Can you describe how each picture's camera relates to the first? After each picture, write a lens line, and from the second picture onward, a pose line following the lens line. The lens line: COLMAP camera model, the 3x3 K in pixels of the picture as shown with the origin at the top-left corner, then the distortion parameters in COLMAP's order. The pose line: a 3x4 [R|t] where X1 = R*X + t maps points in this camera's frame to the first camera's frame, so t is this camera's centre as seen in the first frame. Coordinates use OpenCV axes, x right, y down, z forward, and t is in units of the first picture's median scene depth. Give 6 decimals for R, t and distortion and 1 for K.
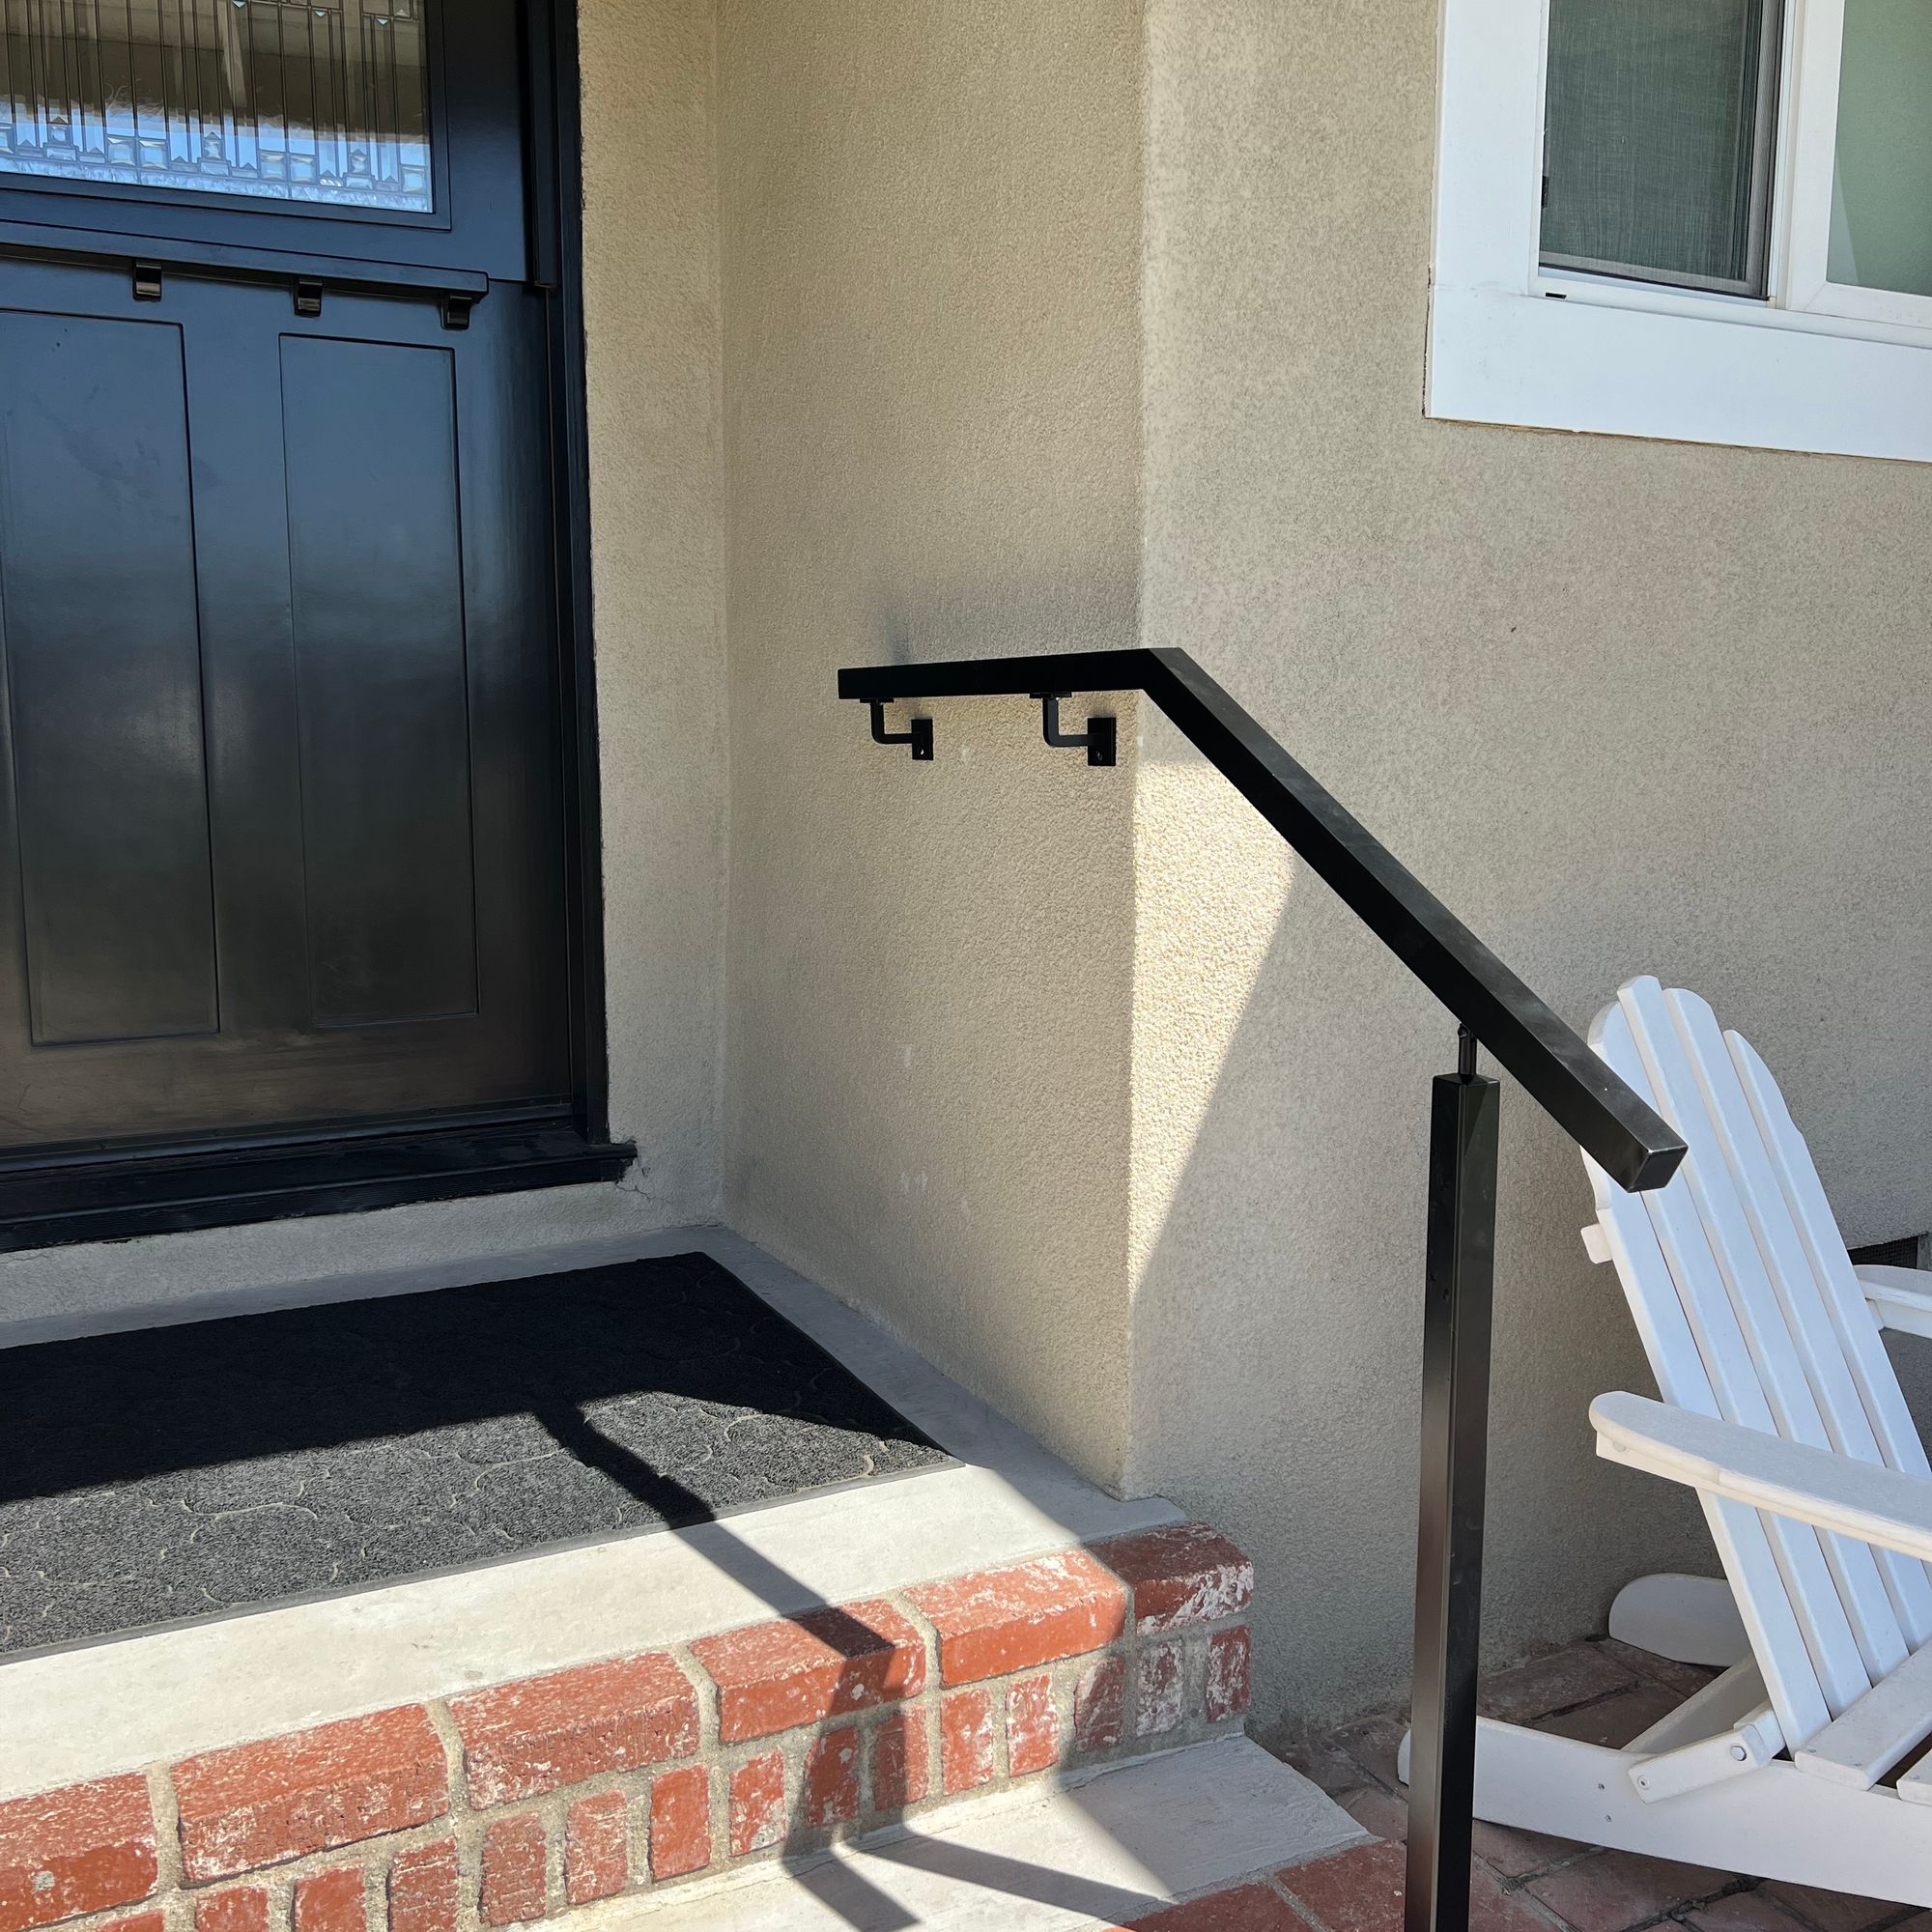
lens RADIAL K [[1819.8, 0, 956.9], [0, 1819.8, 977.7], [0, 0, 1]] dist [0.083011, -0.138609]
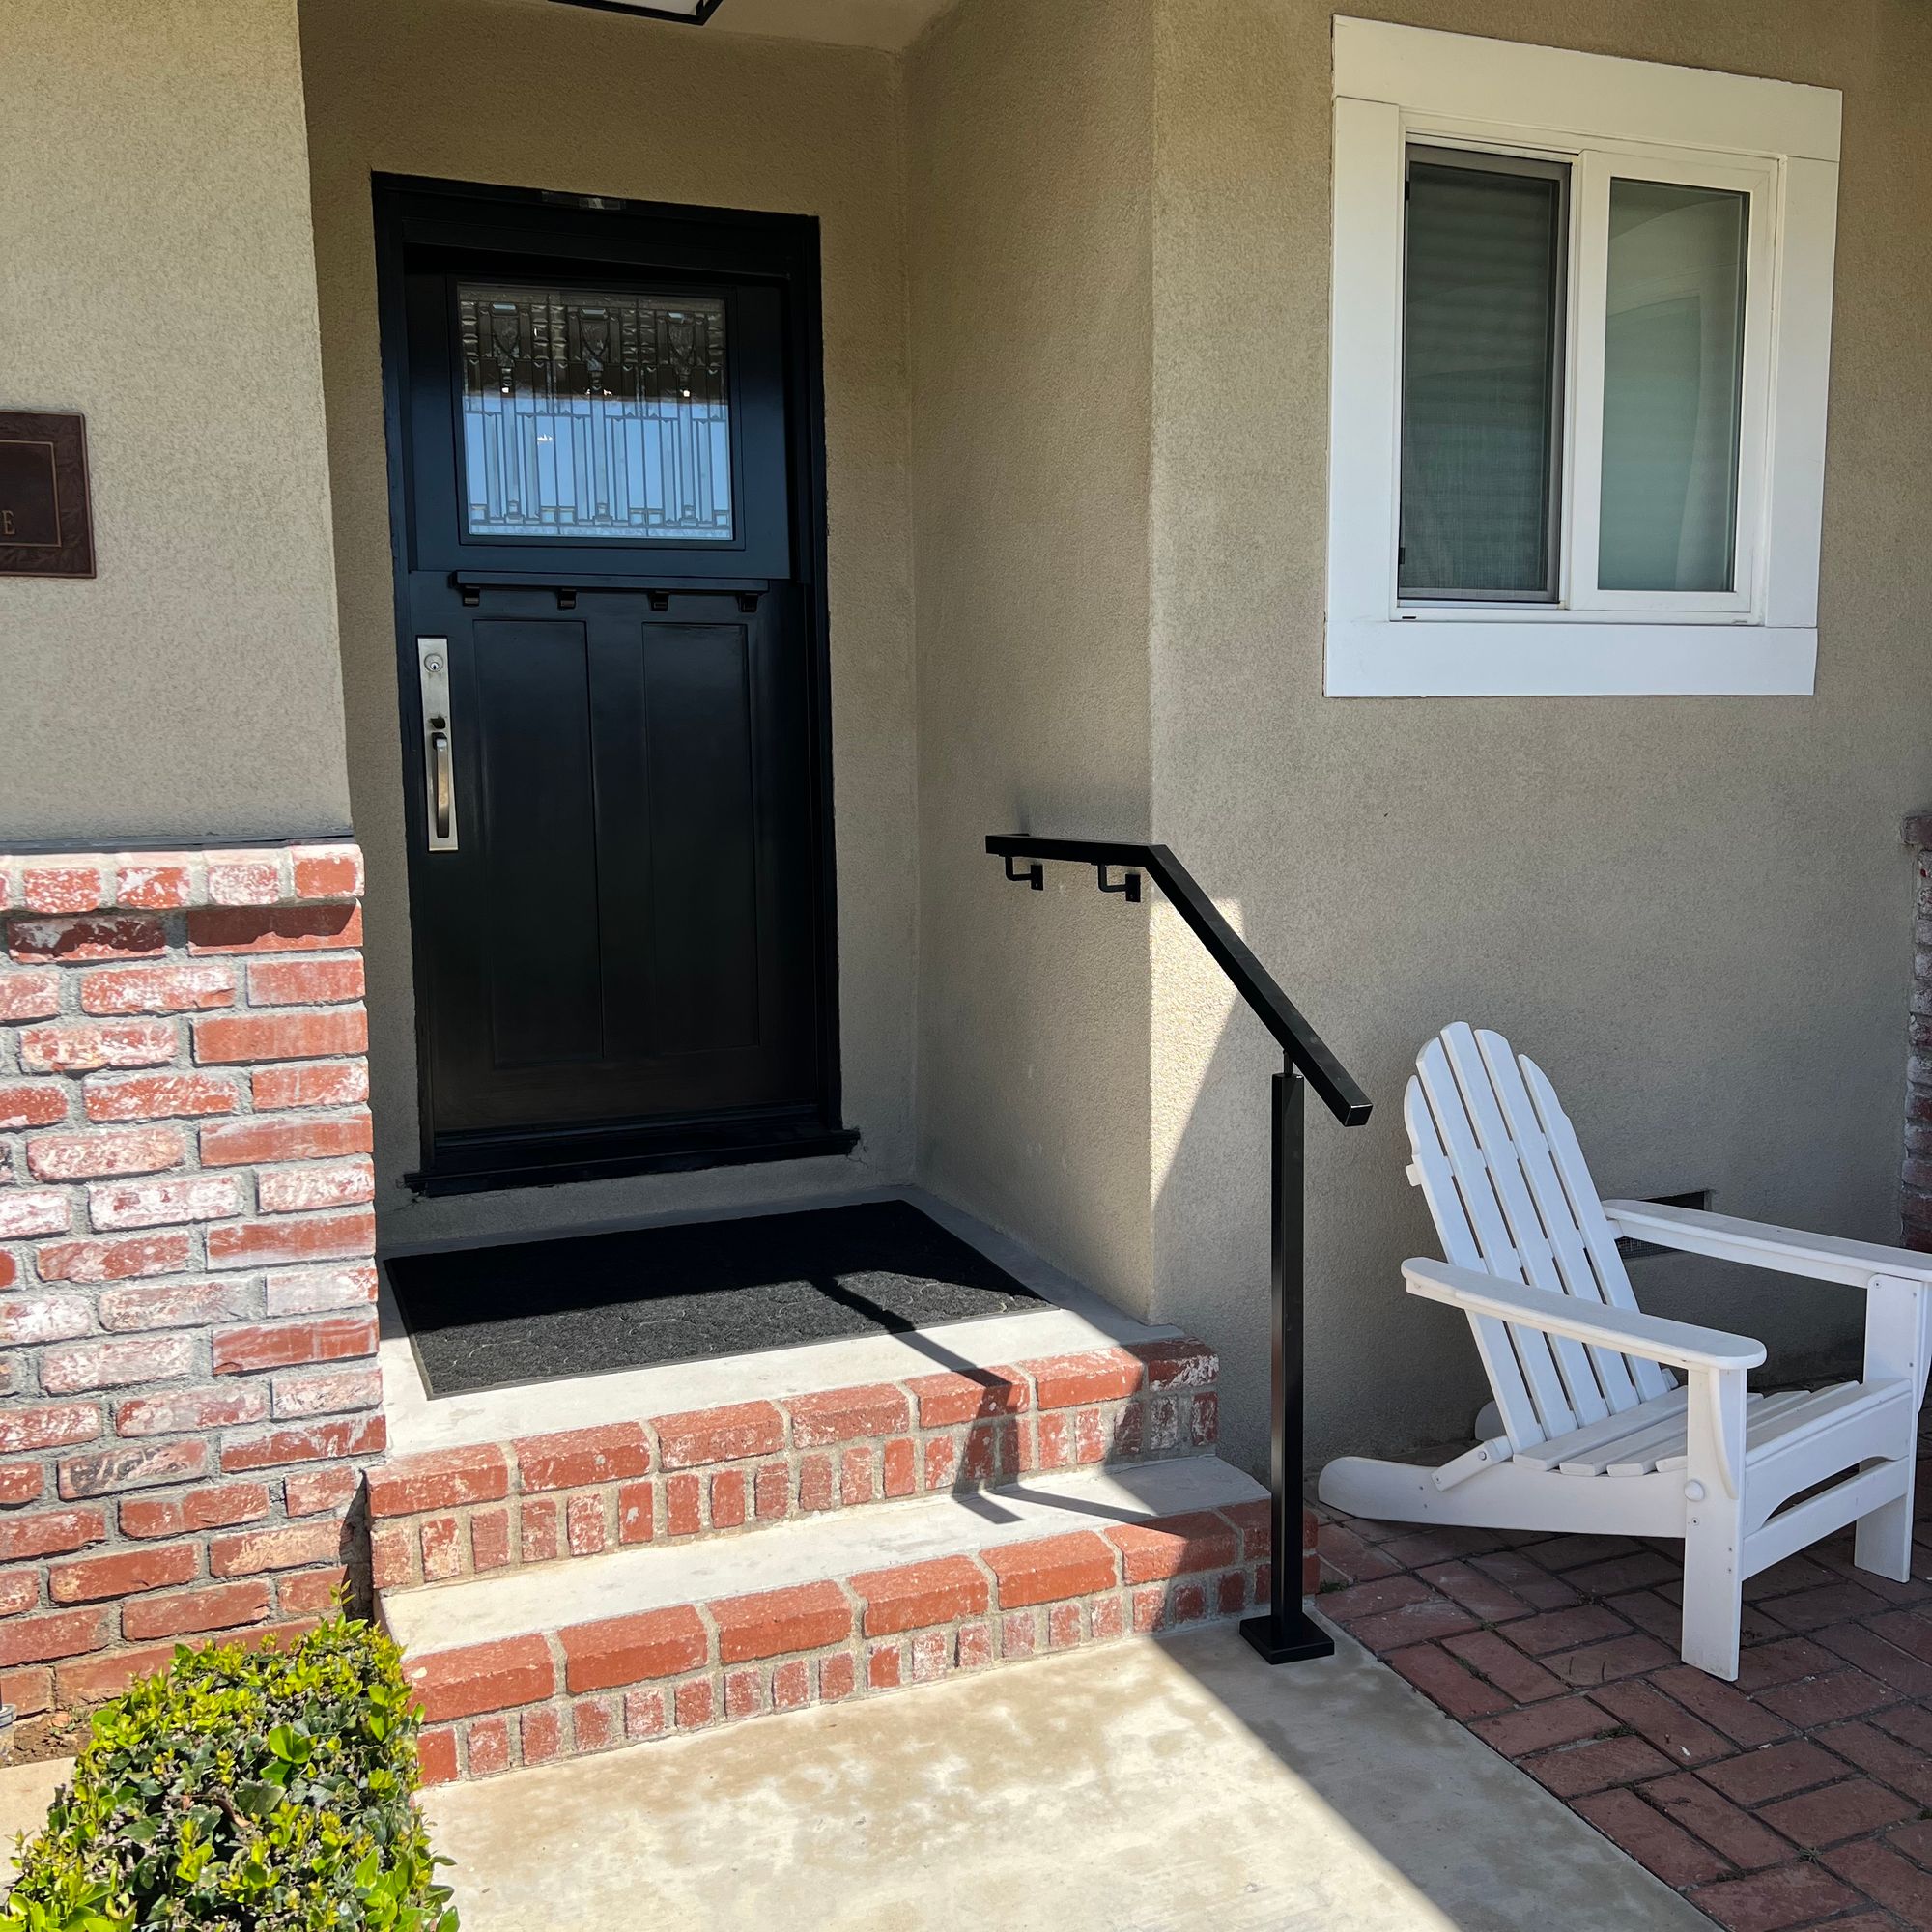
lens RADIAL K [[1819.8, 0, 956.9], [0, 1819.8, 977.7], [0, 0, 1]] dist [0.083011, -0.138609]
pose [[0.995115, -0.004800, -0.098606, 0.086561], [0.002861, 0.999800, -0.019794, -0.010382], [0.098681, 0.019415, 0.994930, -0.783131]]
